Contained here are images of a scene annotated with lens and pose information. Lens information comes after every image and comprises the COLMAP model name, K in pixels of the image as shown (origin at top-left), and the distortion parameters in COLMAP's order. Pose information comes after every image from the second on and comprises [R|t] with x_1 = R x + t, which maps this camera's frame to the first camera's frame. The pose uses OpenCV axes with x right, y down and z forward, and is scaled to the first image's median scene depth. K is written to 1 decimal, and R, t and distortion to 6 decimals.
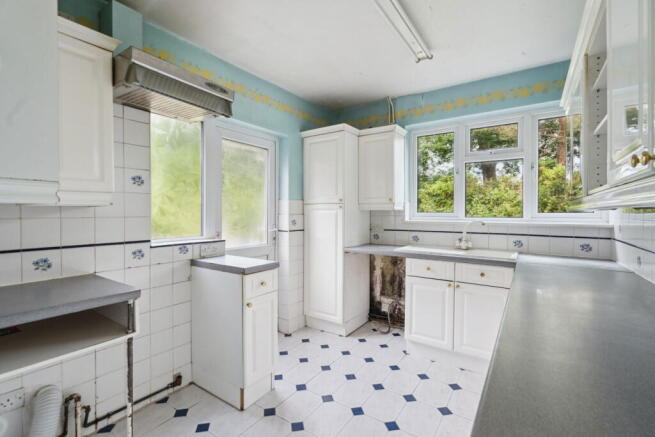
lens RADIAL K [[302.5, 0, 324.1], [0, 302.5, 217.2], [0, 0, 1]] dist [-0.002251, 0.000034]
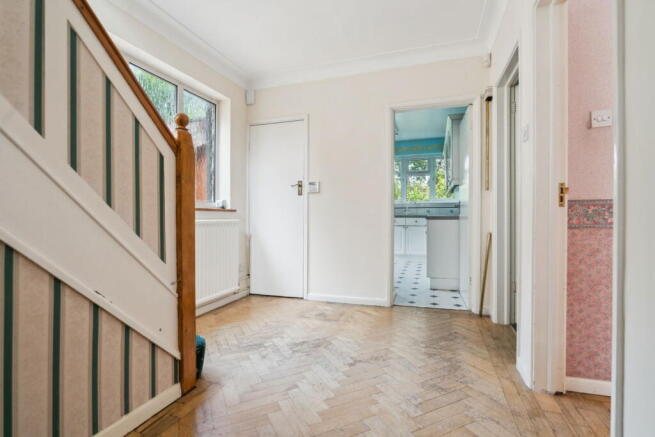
lens RADIAL K [[302.5, 0, 324.1], [0, 302.5, 217.2], [0, 0, 1]] dist [-0.002251, 0.000034]
pose [[0.968118, -0.006399, 0.250414, -0.233906], [0.008337, 0.999943, -0.006678, 0.043210], [-0.250357, 0.008553, 0.968116, -0.343838]]
